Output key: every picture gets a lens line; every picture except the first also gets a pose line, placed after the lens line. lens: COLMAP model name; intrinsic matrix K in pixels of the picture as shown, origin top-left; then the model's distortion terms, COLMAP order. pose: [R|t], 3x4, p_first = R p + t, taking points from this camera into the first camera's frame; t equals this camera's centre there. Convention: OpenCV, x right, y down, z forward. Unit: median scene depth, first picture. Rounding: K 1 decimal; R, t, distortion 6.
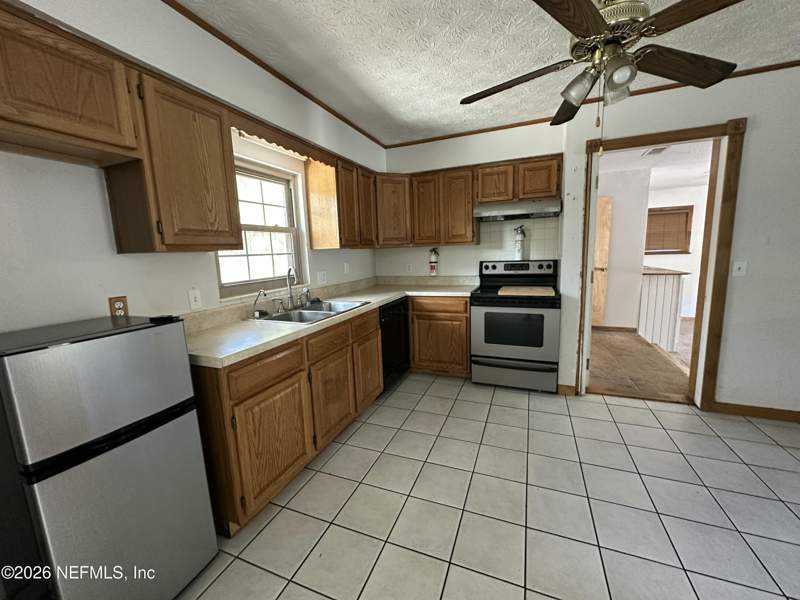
lens RADIAL K [[316.7, 0, 400.0], [0, 316.7, 300.0], [0, 0, 1]] dist [-0.003366, 0.000436]
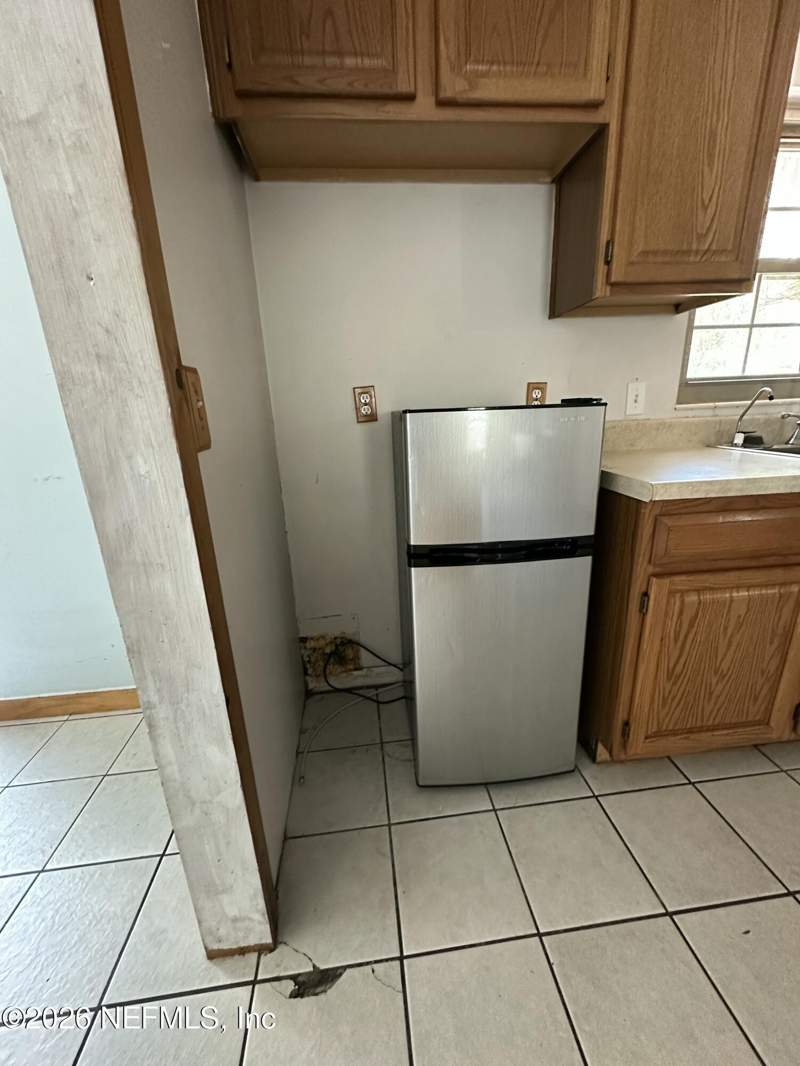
lens RADIAL K [[422.0, 0, 400.0], [0, 422.0, 533.0], [0, 0, 1]] dist [-0.003366, 0.000436]
pose [[0.465381, 0.274840, -0.841358, -0.117504], [-0.105679, 0.961022, 0.255476, 0.110699], [0.878779, -0.029979, 0.476286, 0.237543]]
